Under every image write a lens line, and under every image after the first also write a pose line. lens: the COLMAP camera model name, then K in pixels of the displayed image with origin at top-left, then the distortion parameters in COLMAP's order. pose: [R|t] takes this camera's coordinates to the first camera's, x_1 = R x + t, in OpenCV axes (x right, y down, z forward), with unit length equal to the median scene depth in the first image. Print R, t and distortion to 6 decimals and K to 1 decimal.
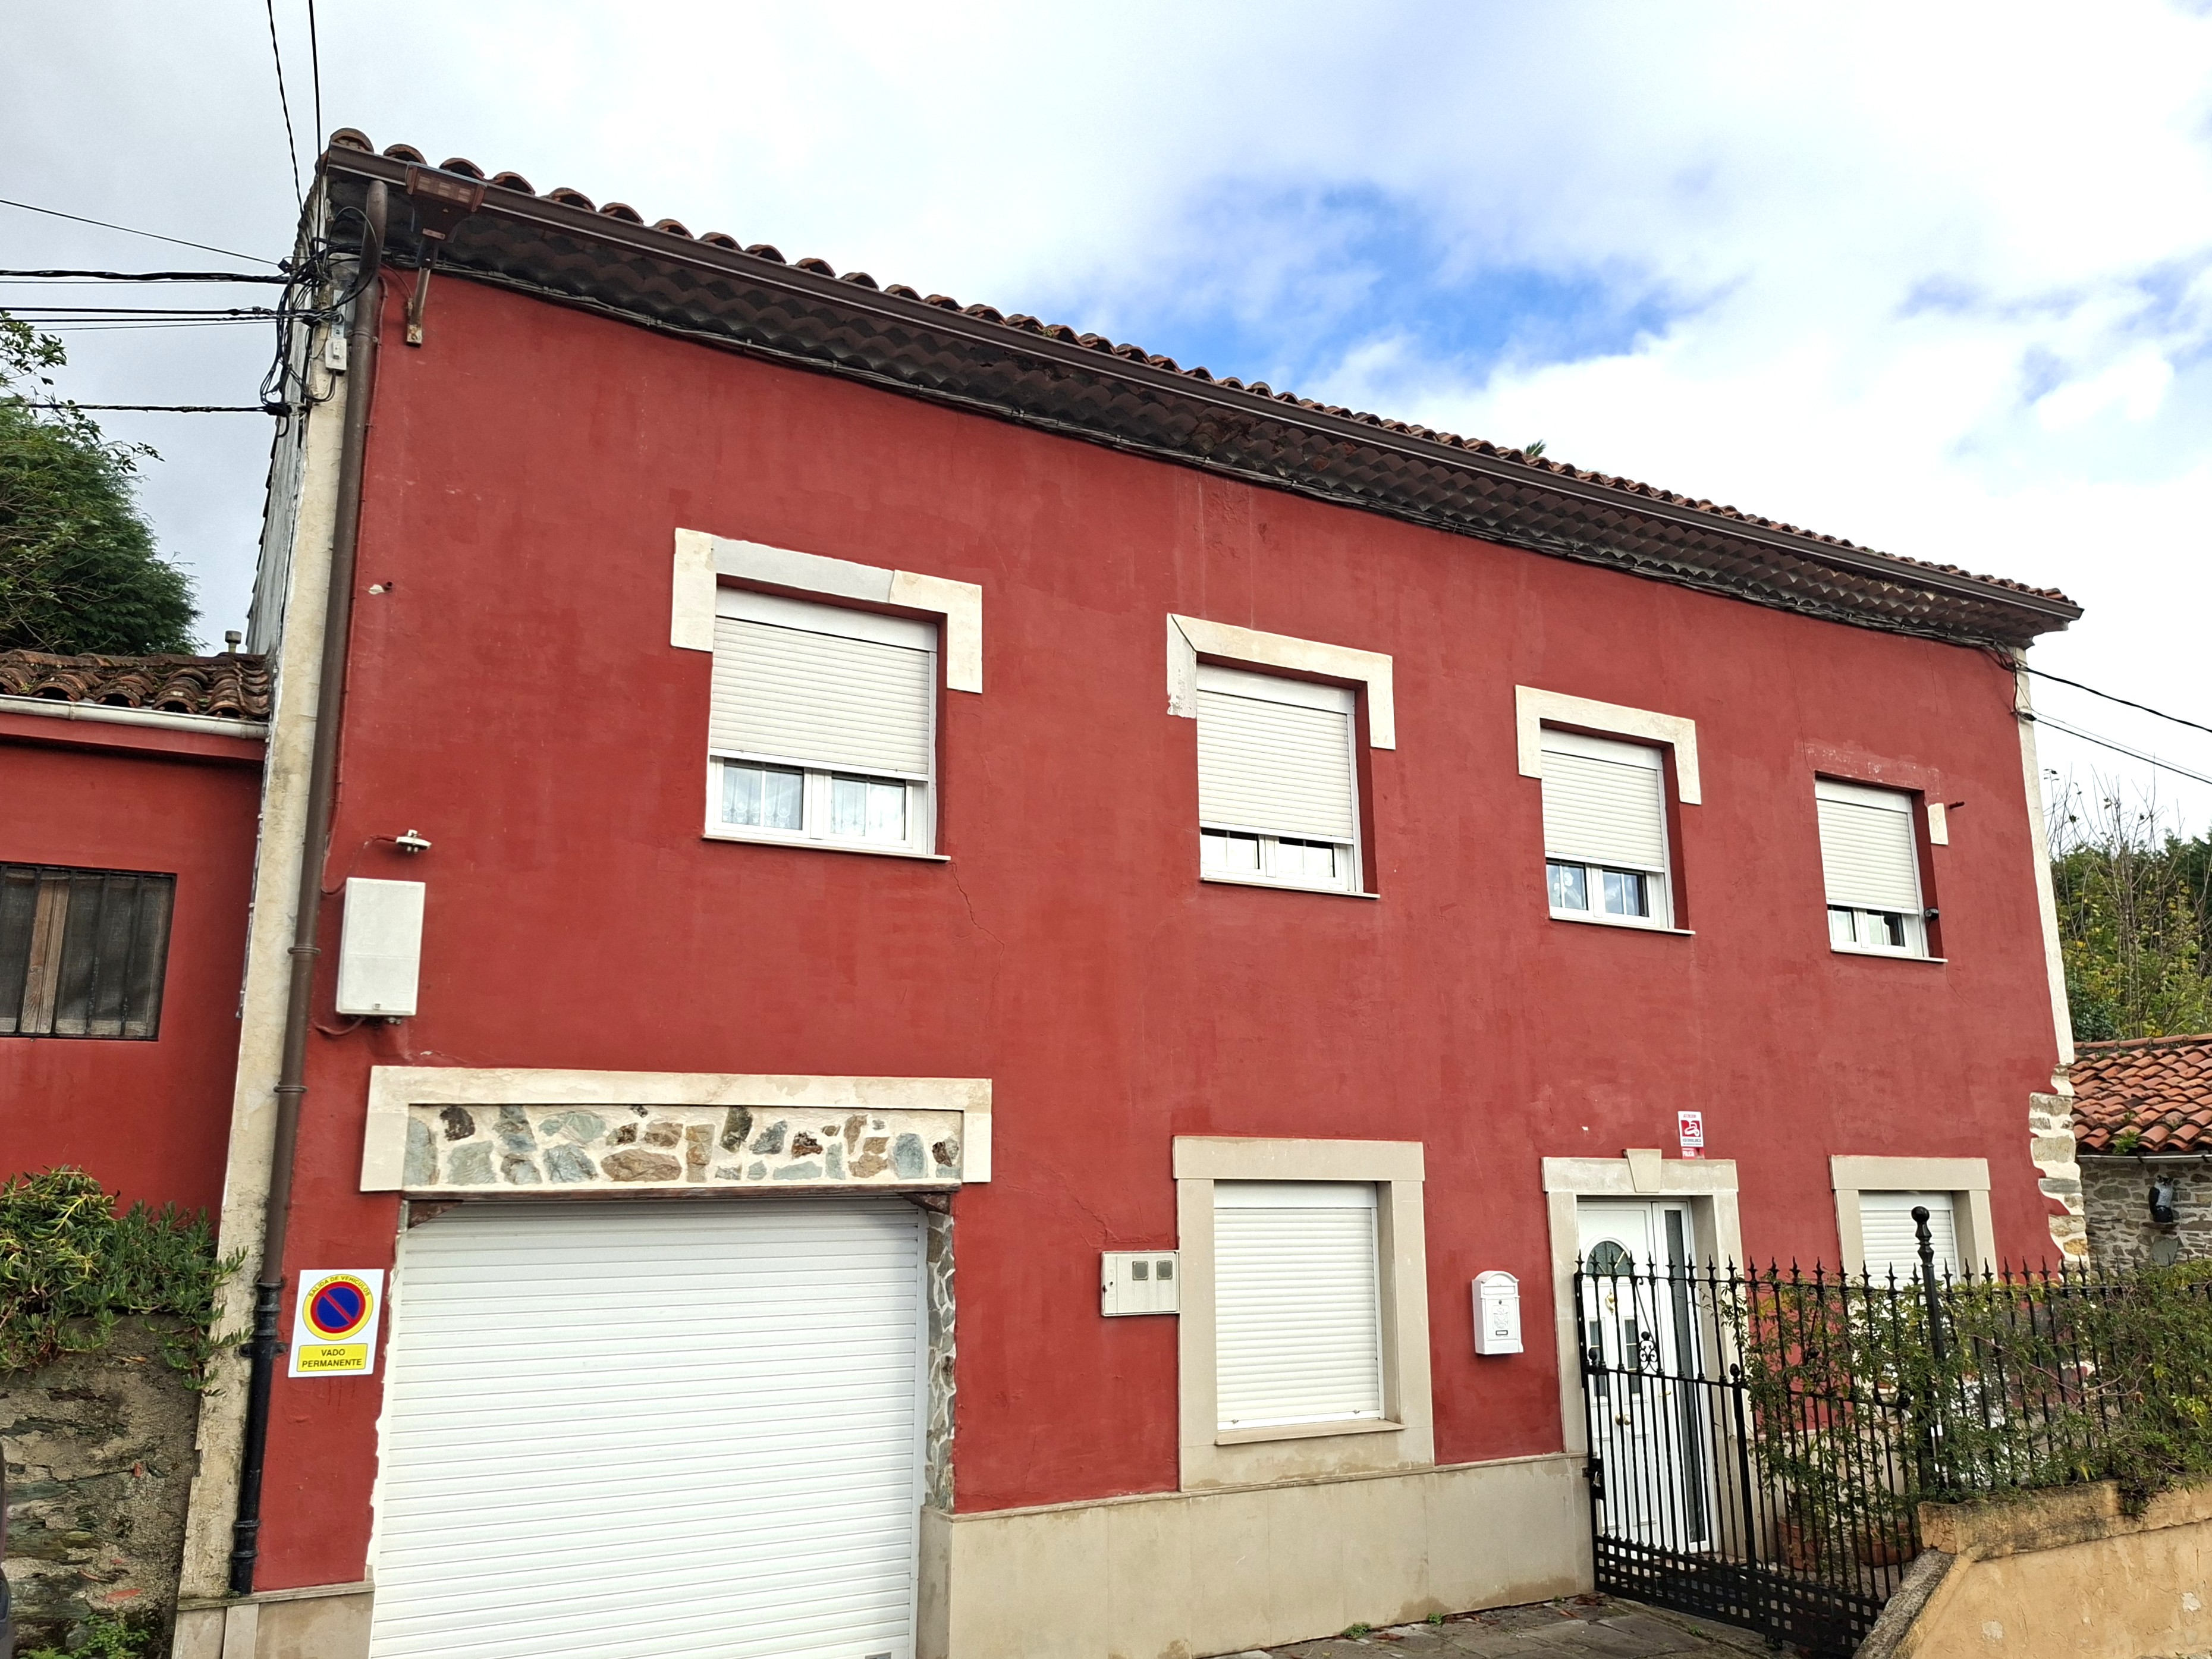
lens RADIAL K [[1656.5, 0, 1106.0], [0, 1656.5, 829.5], [0, 0, 1]] dist [0.111402, -0.131488]
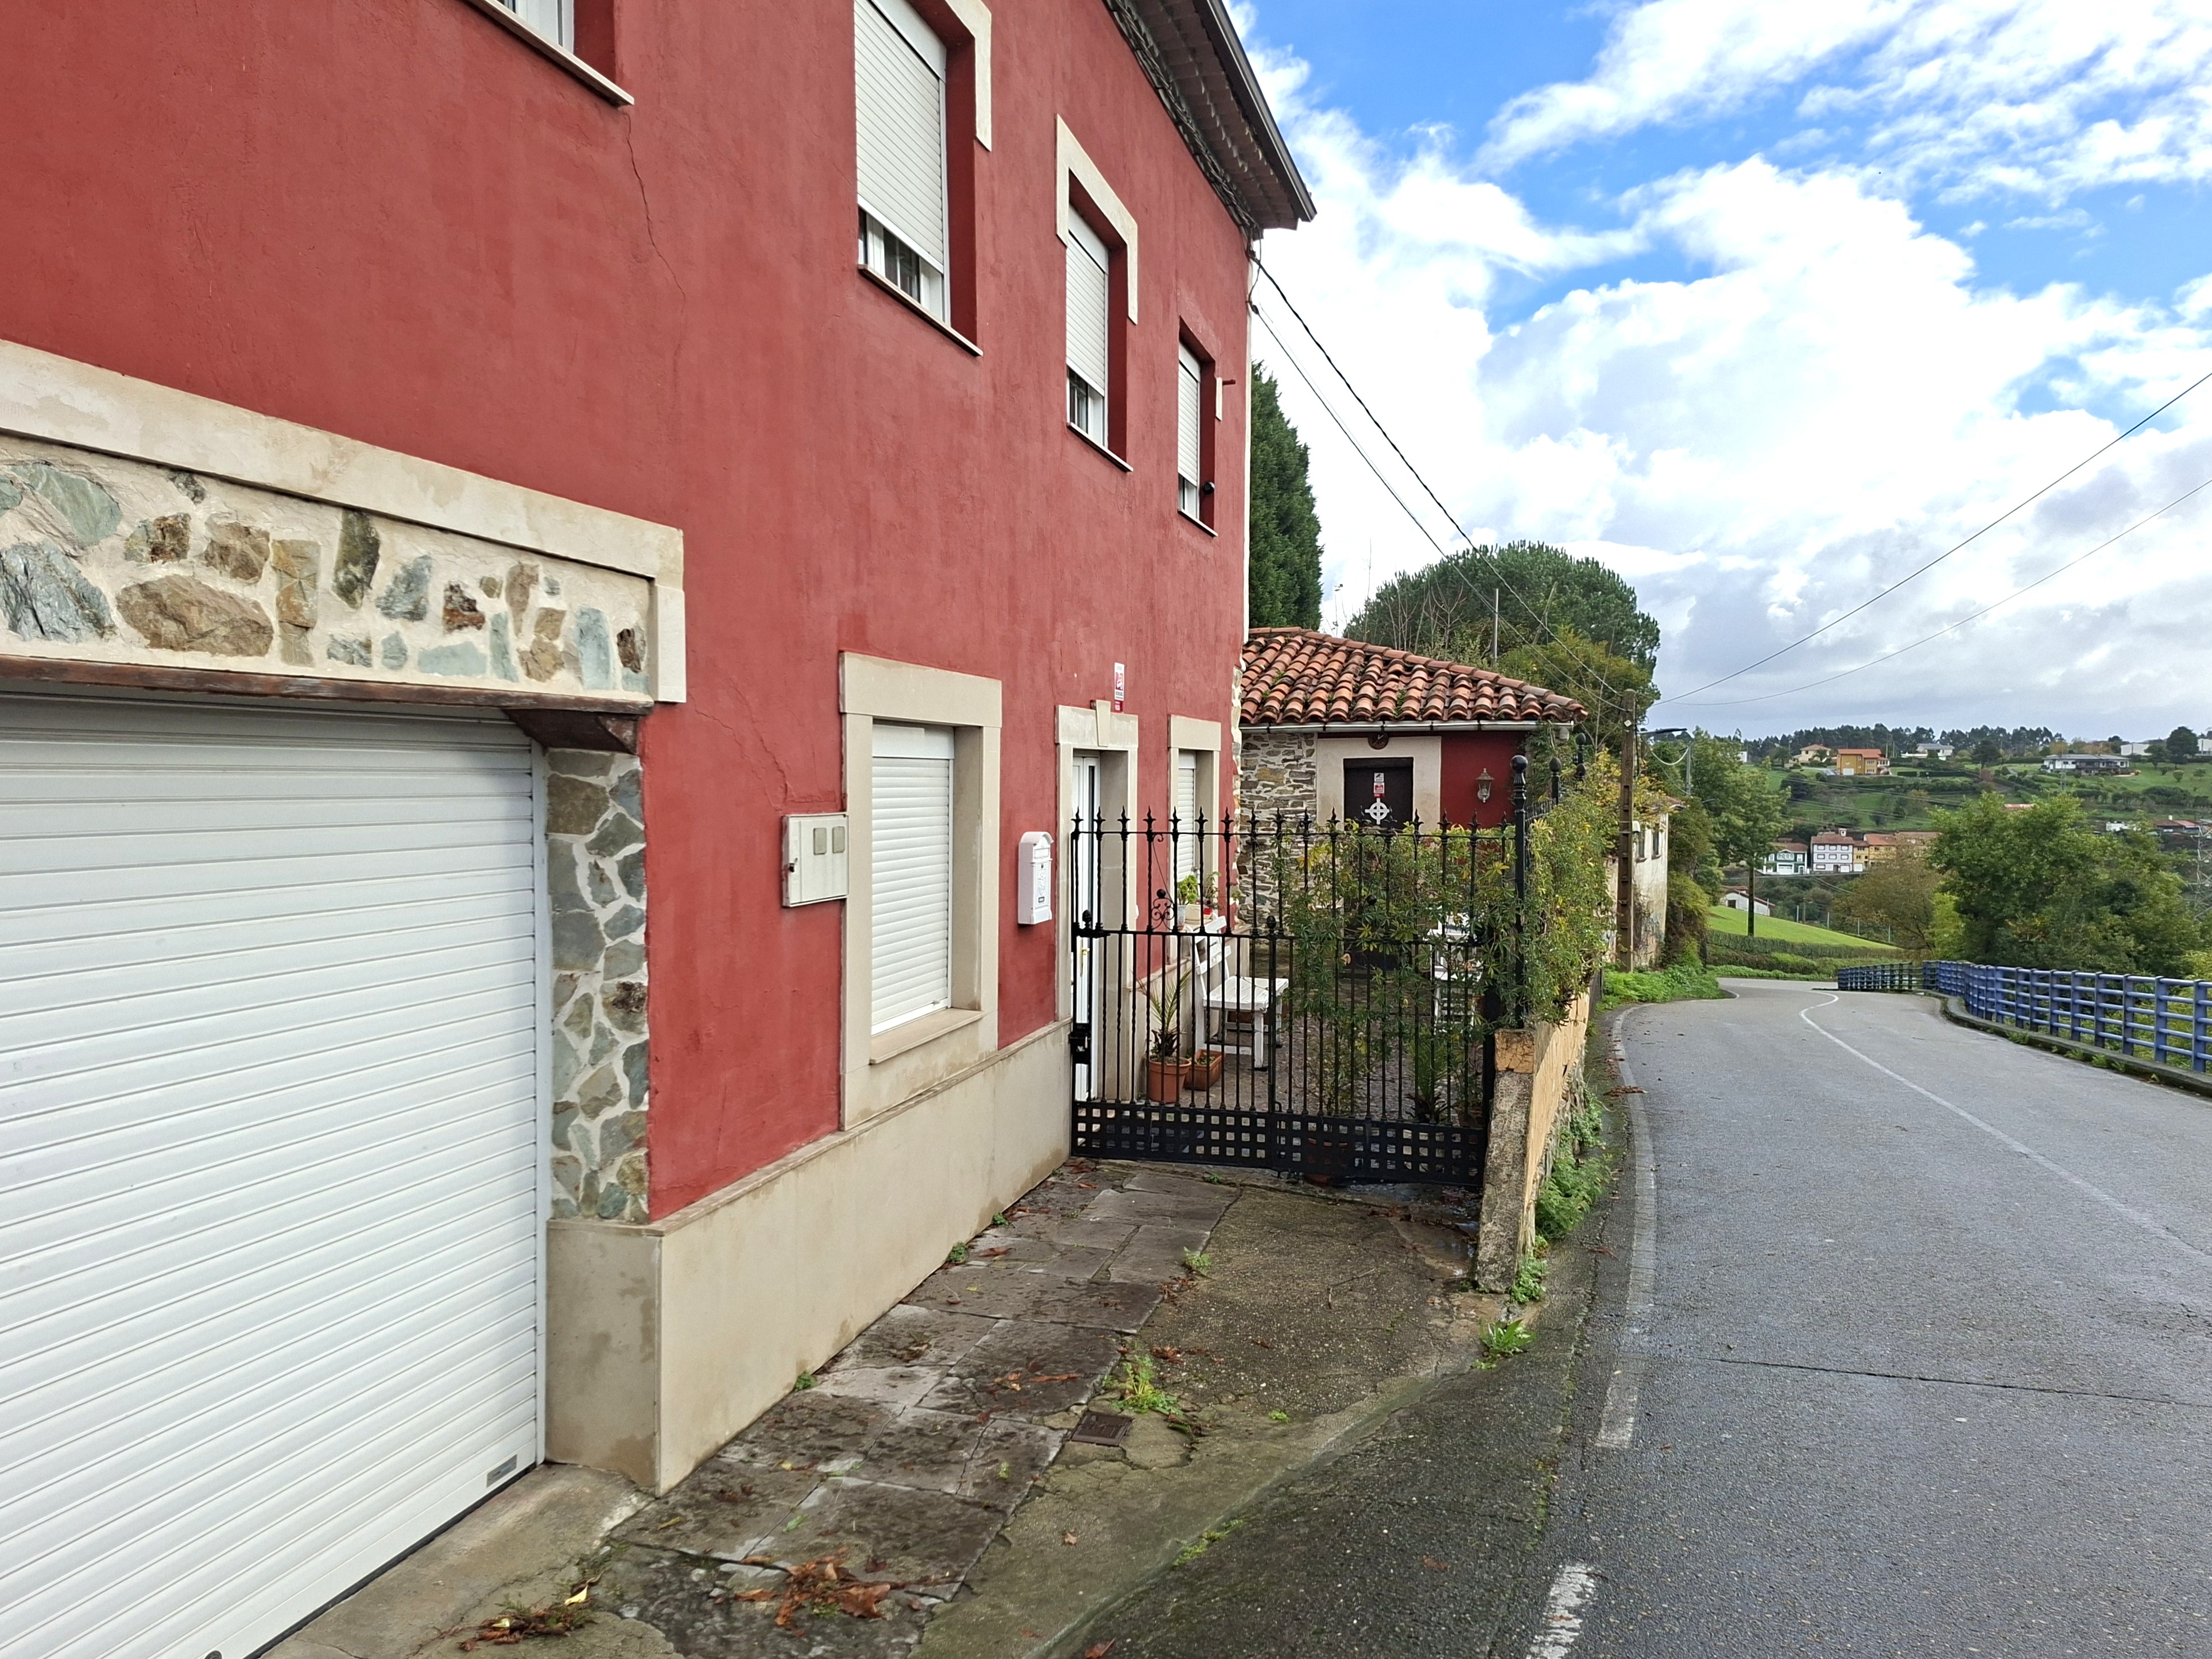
lens RADIAL K [[1579.9, 0, 1109.5], [0, 1579.9, 834.9], [0, 0, 1]] dist [0.150975, -0.240765]
pose [[0.704269, -0.019517, 0.709665, -0.370004], [-0.159203, 0.969822, 0.184664, 0.129065], [-0.691852, -0.243033, 0.679908, 0.499454]]
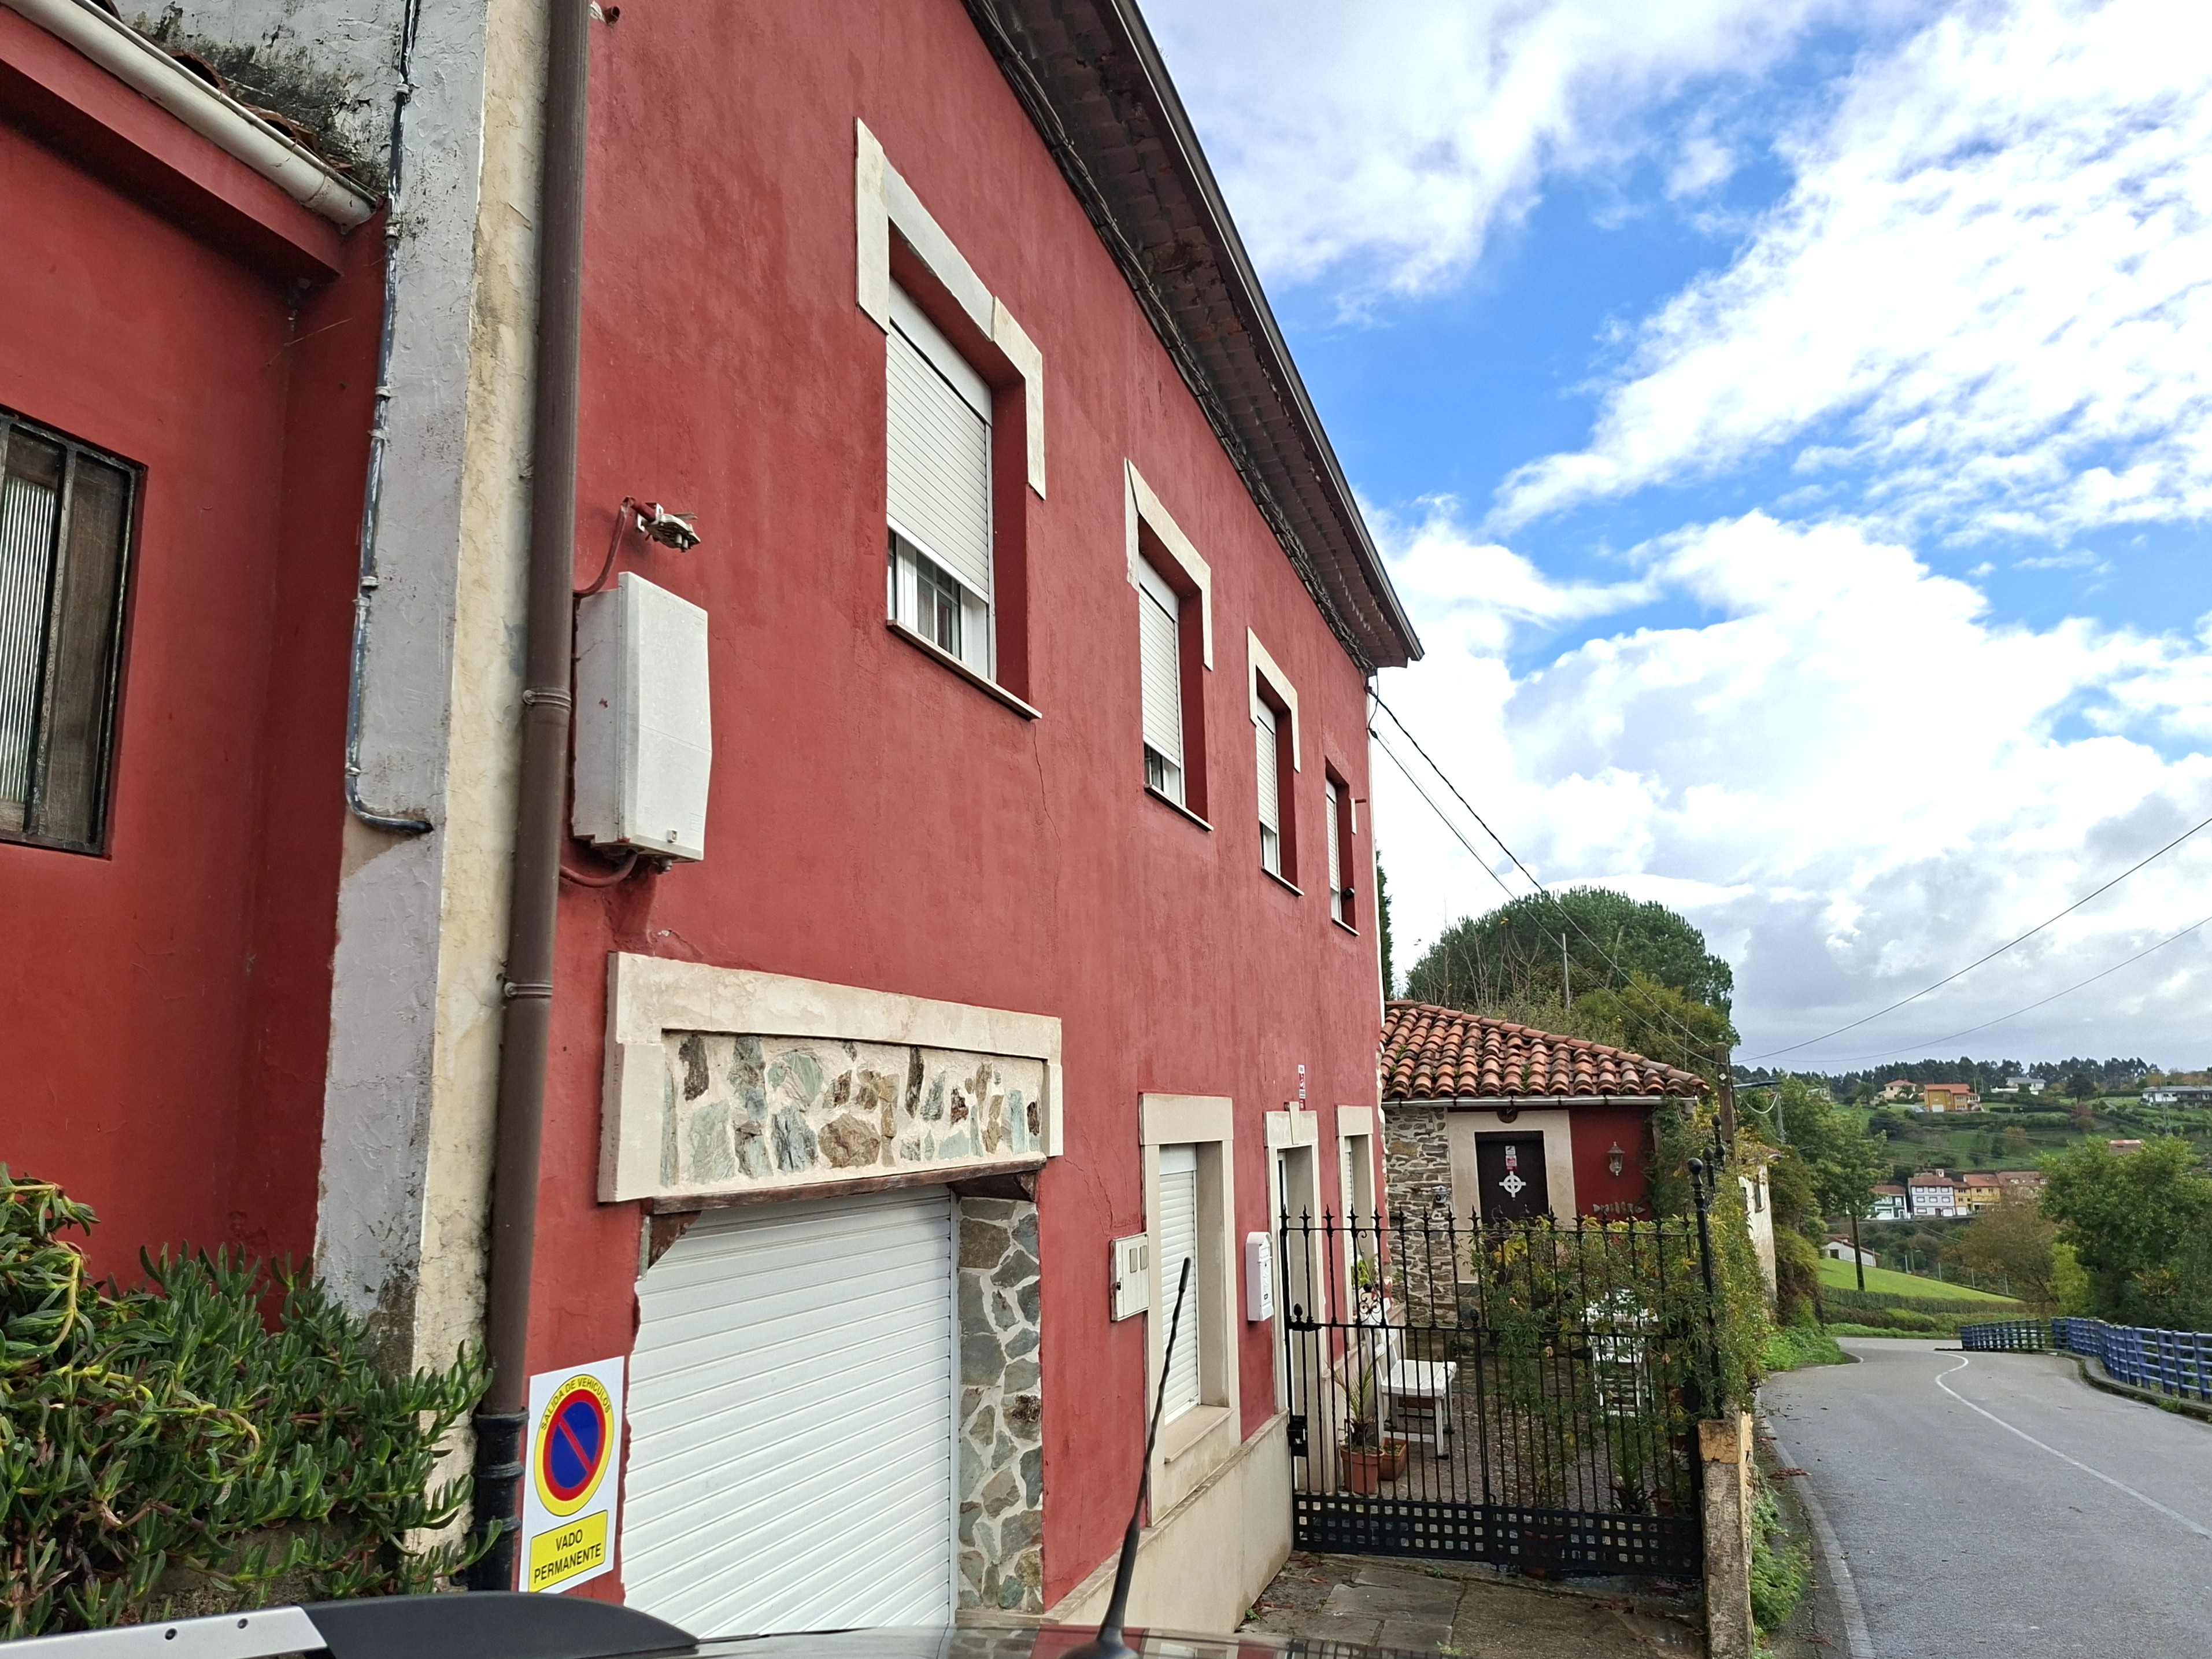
lens RADIAL K [[1604.1, 0, 1095.1], [0, 1604.1, 820.9], [0, 0, 1]] dist [0.100226, -0.126653]
pose [[0.731996, 0.118143, 0.670987, -0.562484], [-0.135124, 0.990461, -0.026984, 0.081541], [-0.667775, -0.070914, 0.740978, 0.470157]]
